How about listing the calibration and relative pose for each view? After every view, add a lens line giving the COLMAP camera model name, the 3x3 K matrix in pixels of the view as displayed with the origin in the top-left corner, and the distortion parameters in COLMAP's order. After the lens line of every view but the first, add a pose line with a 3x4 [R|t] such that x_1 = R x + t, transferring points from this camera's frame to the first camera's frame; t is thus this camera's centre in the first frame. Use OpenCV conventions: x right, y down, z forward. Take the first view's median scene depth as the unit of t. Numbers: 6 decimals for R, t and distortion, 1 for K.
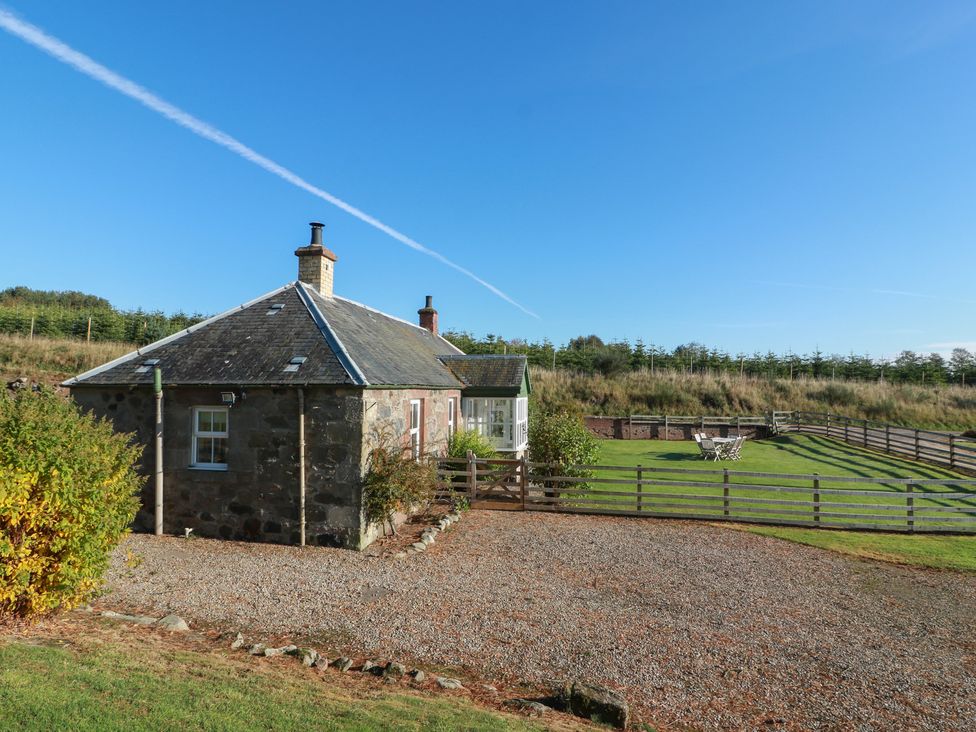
lens RADIAL K [[524.7, 0, 488.4], [0, 524.7, 380.9], [0, 0, 1]] dist [-0.005680, -0.007223]
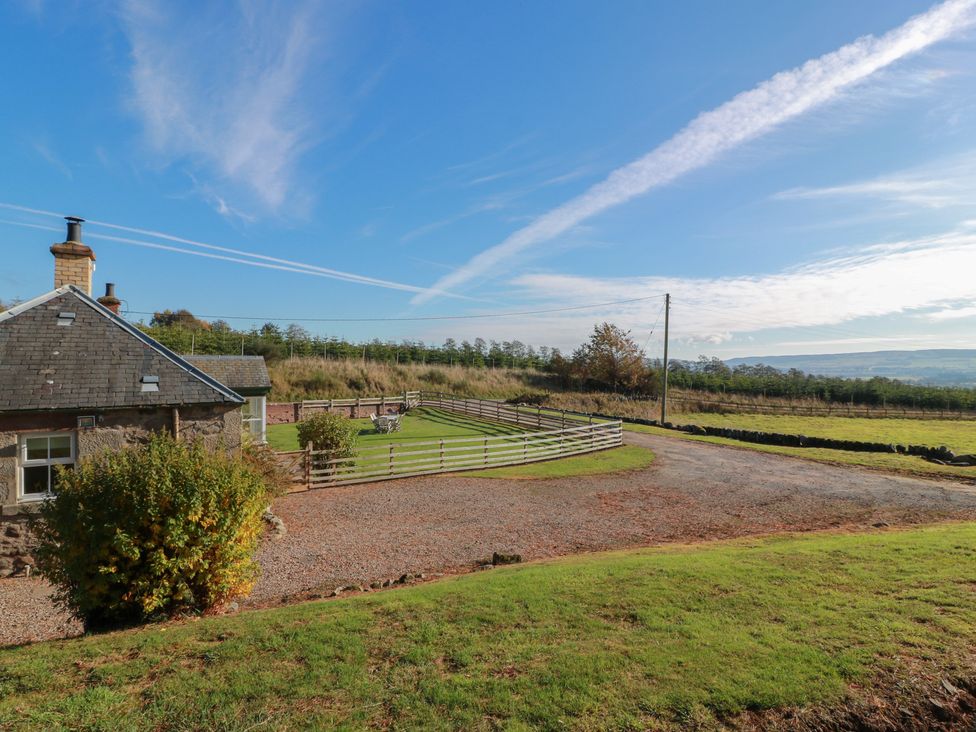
lens RADIAL K [[503.8, 0, 485.8], [0, 503.8, 372.2], [0, 0, 1]] dist [-0.009893, -0.009706]
pose [[0.716700, -0.016497, 0.697187, -0.174011], [-0.005179, 0.999567, 0.028976, -0.025886], [-0.697362, -0.024378, 0.716304, -0.051631]]
